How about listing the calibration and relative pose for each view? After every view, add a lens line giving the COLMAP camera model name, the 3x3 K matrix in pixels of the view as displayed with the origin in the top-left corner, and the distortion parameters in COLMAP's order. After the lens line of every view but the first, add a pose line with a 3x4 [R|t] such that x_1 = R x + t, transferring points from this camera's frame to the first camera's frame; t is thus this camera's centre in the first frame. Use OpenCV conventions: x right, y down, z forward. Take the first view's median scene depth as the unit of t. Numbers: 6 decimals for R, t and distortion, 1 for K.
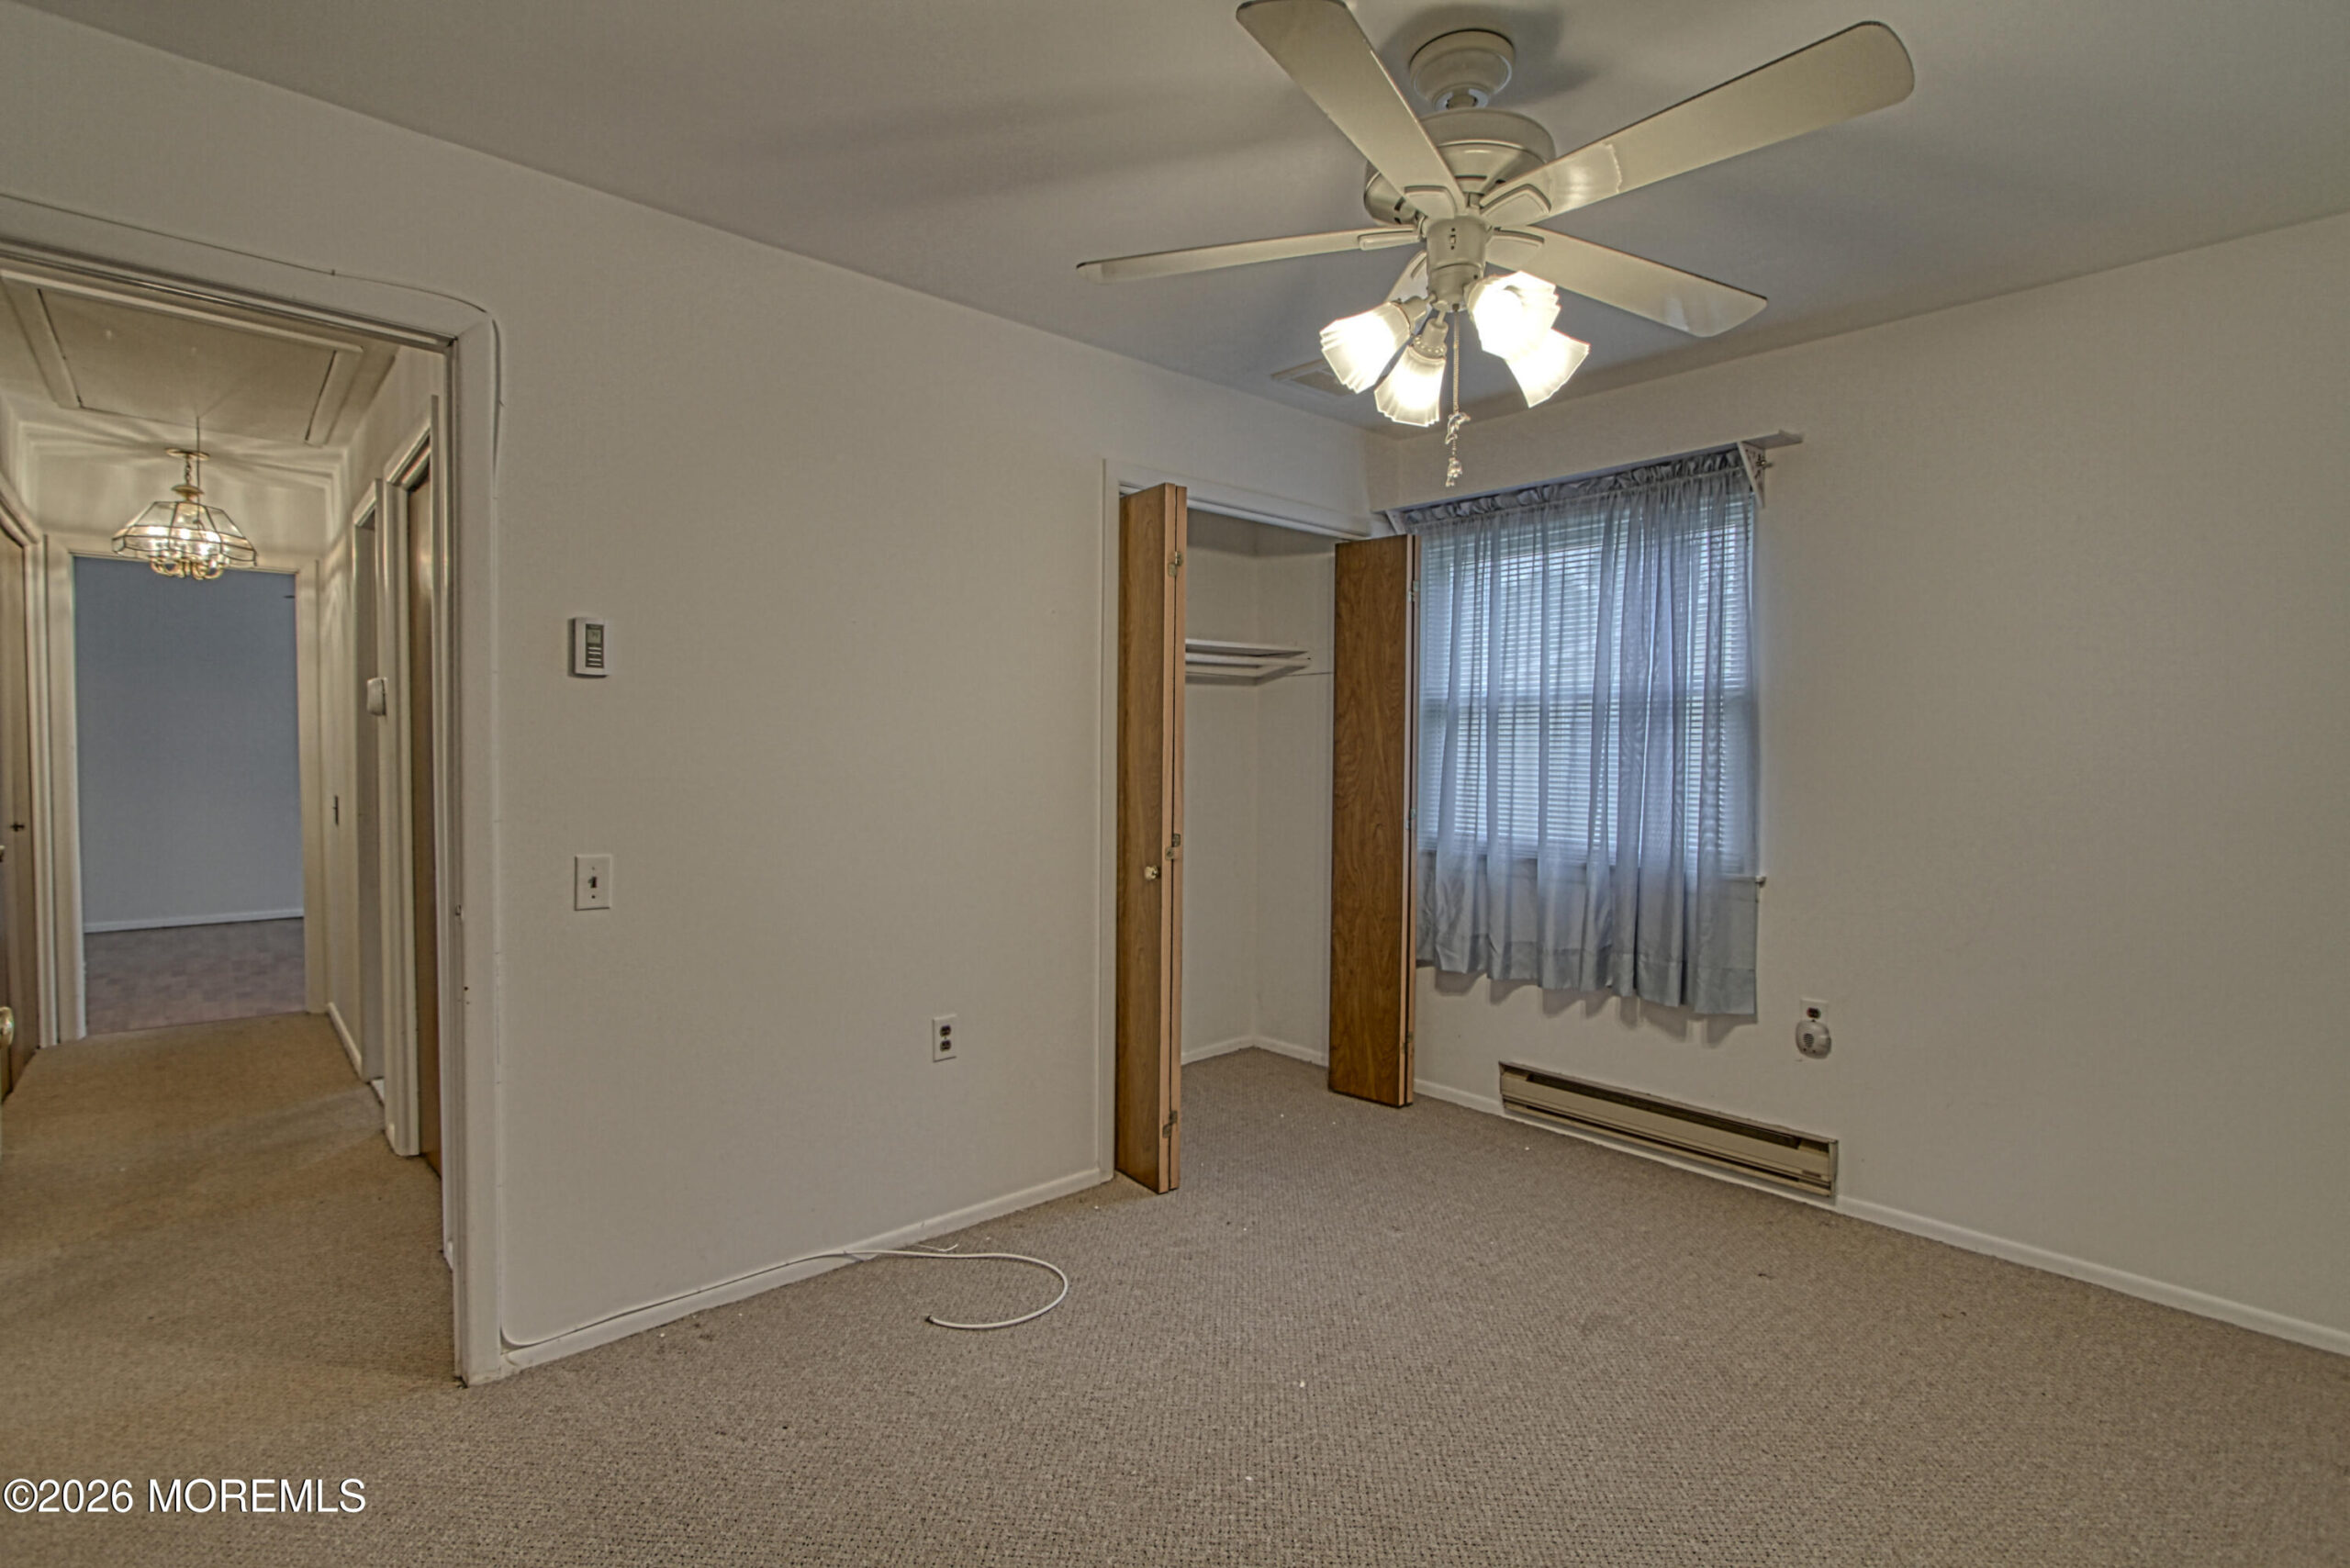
lens RADIAL K [[1110.4, 0, 1172.2], [0, 1110.4, 790.4], [0, 0, 1]] dist [-0.017223, 0.002358]
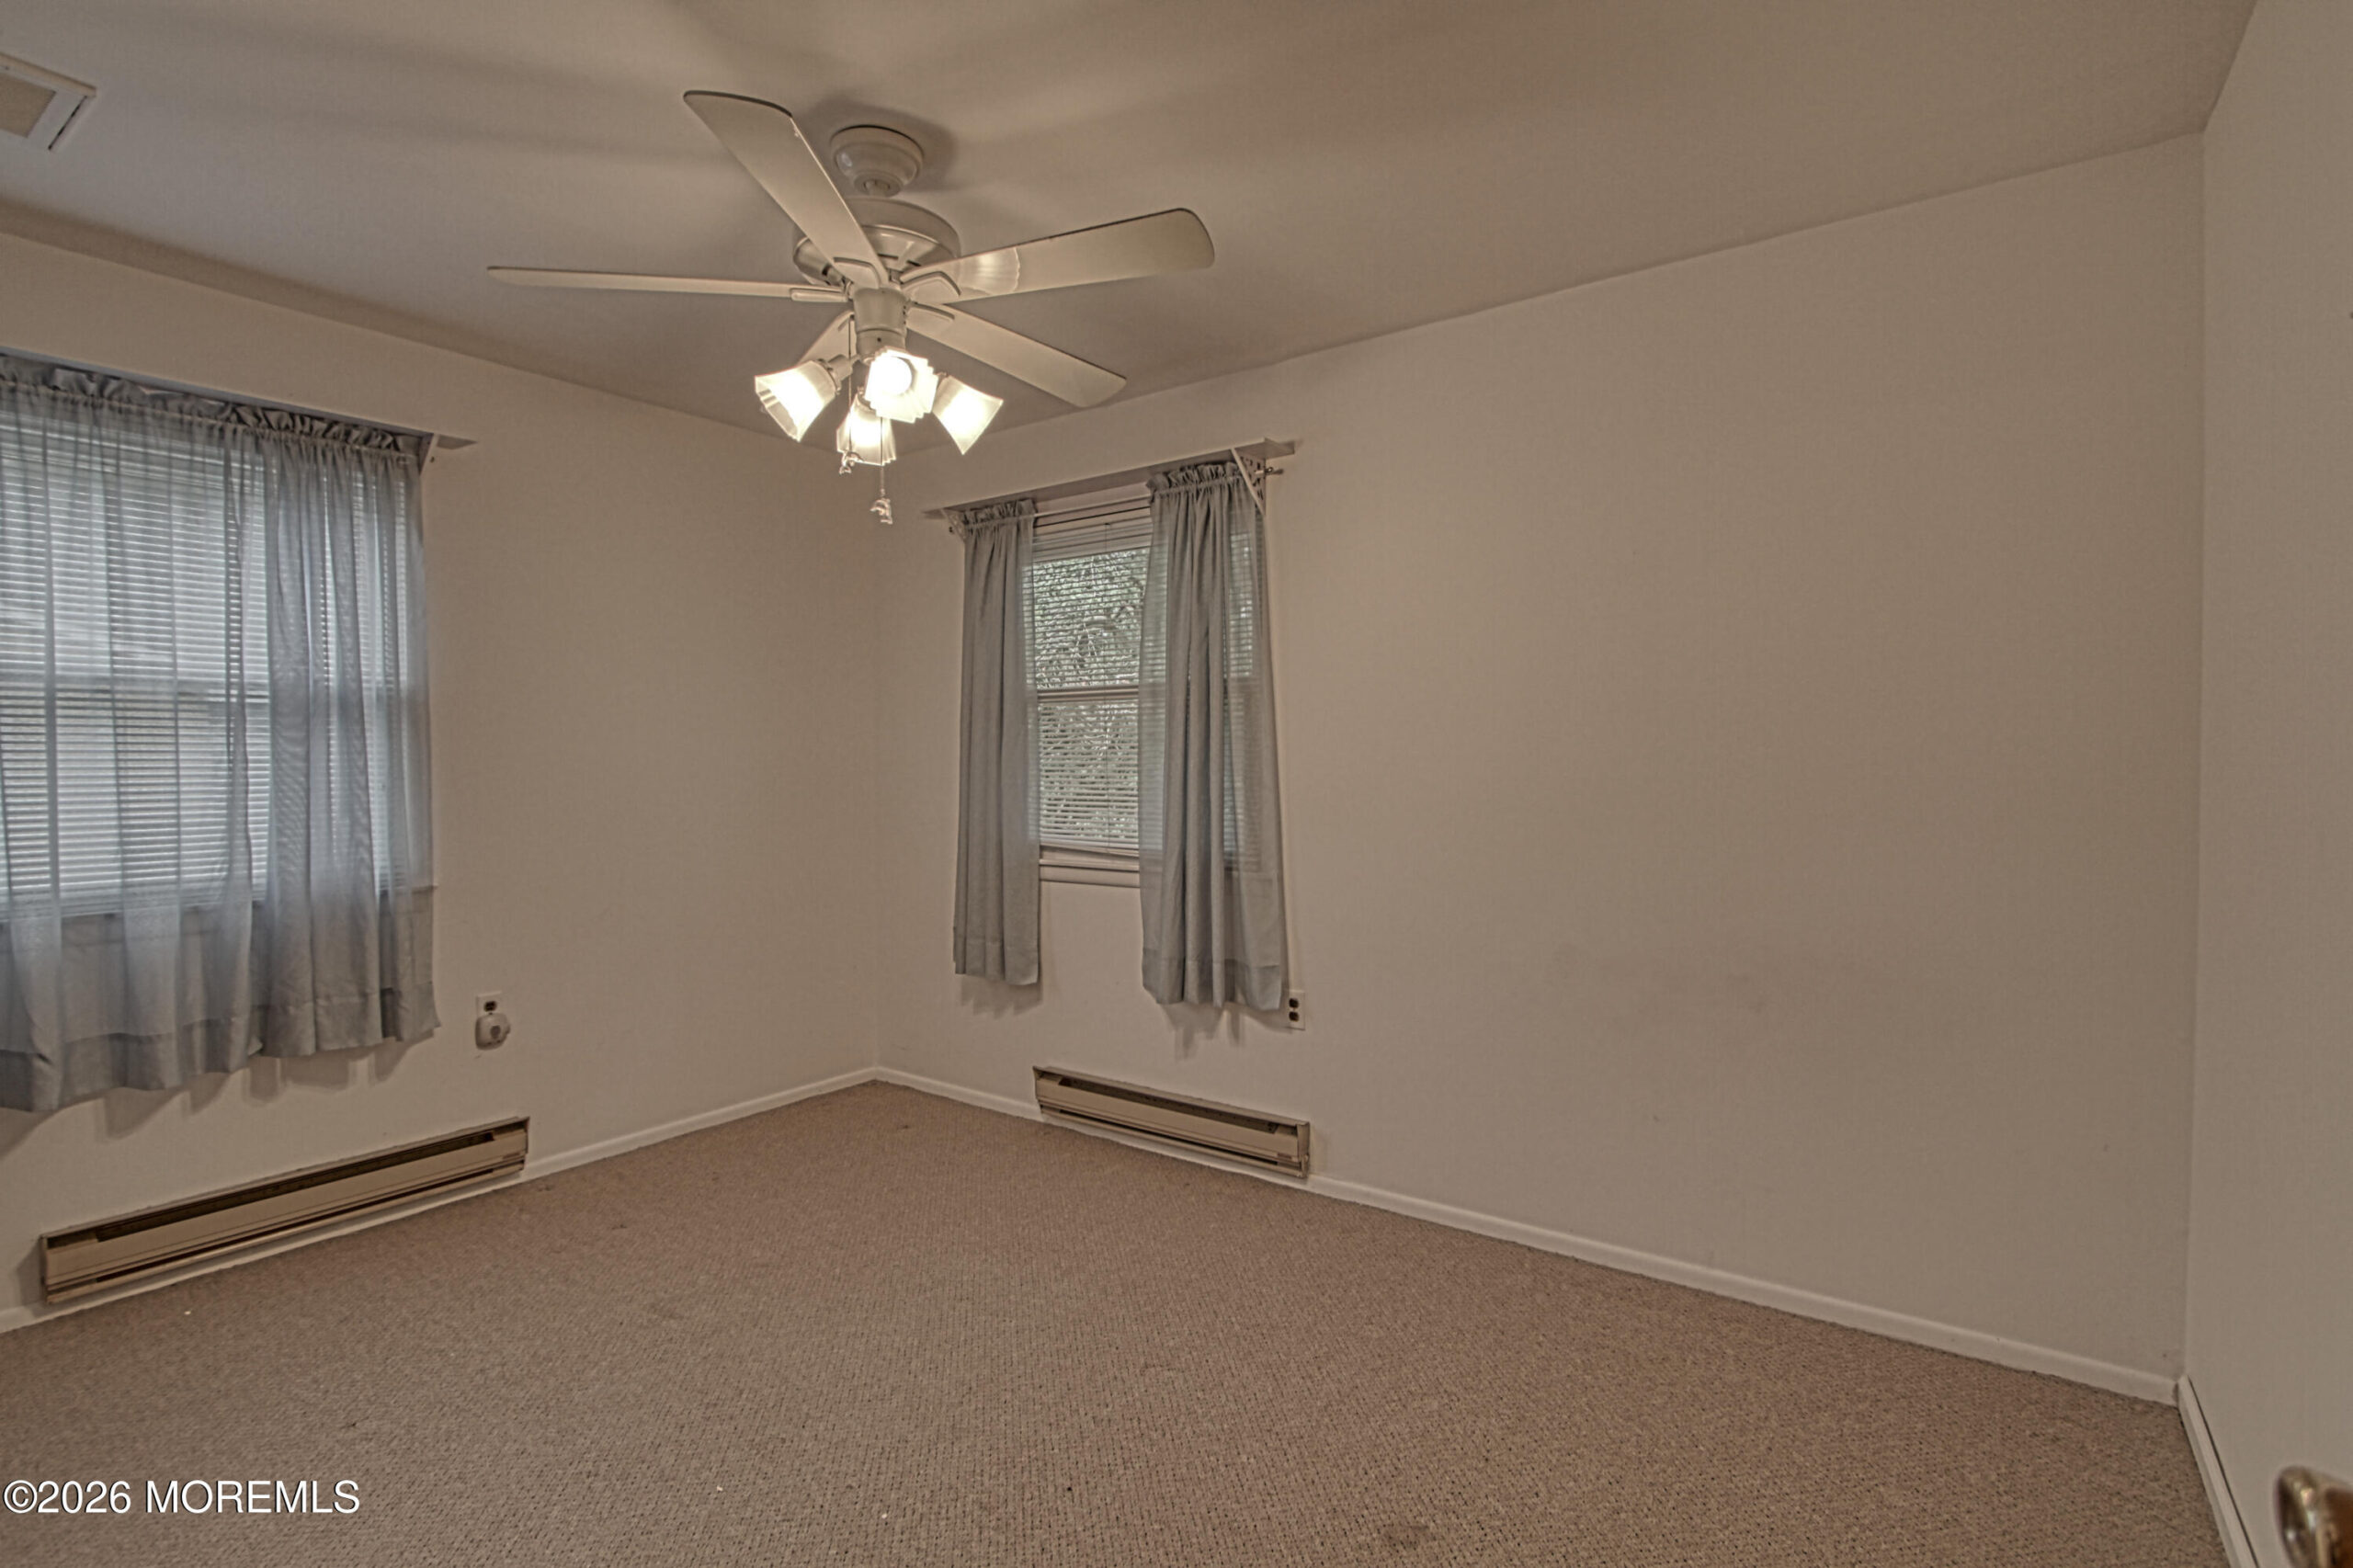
lens RADIAL K [[1111.8, 0, 1174.8], [0, 1111.8, 783.5], [0, 0, 1]] dist [-0.017223, 0.002358]
pose [[-0.228154, -0.031031, 0.973130, -0.535633], [0.036887, 0.998499, 0.040488, -0.024749], [-0.972926, 0.045134, -0.226667, 0.558559]]
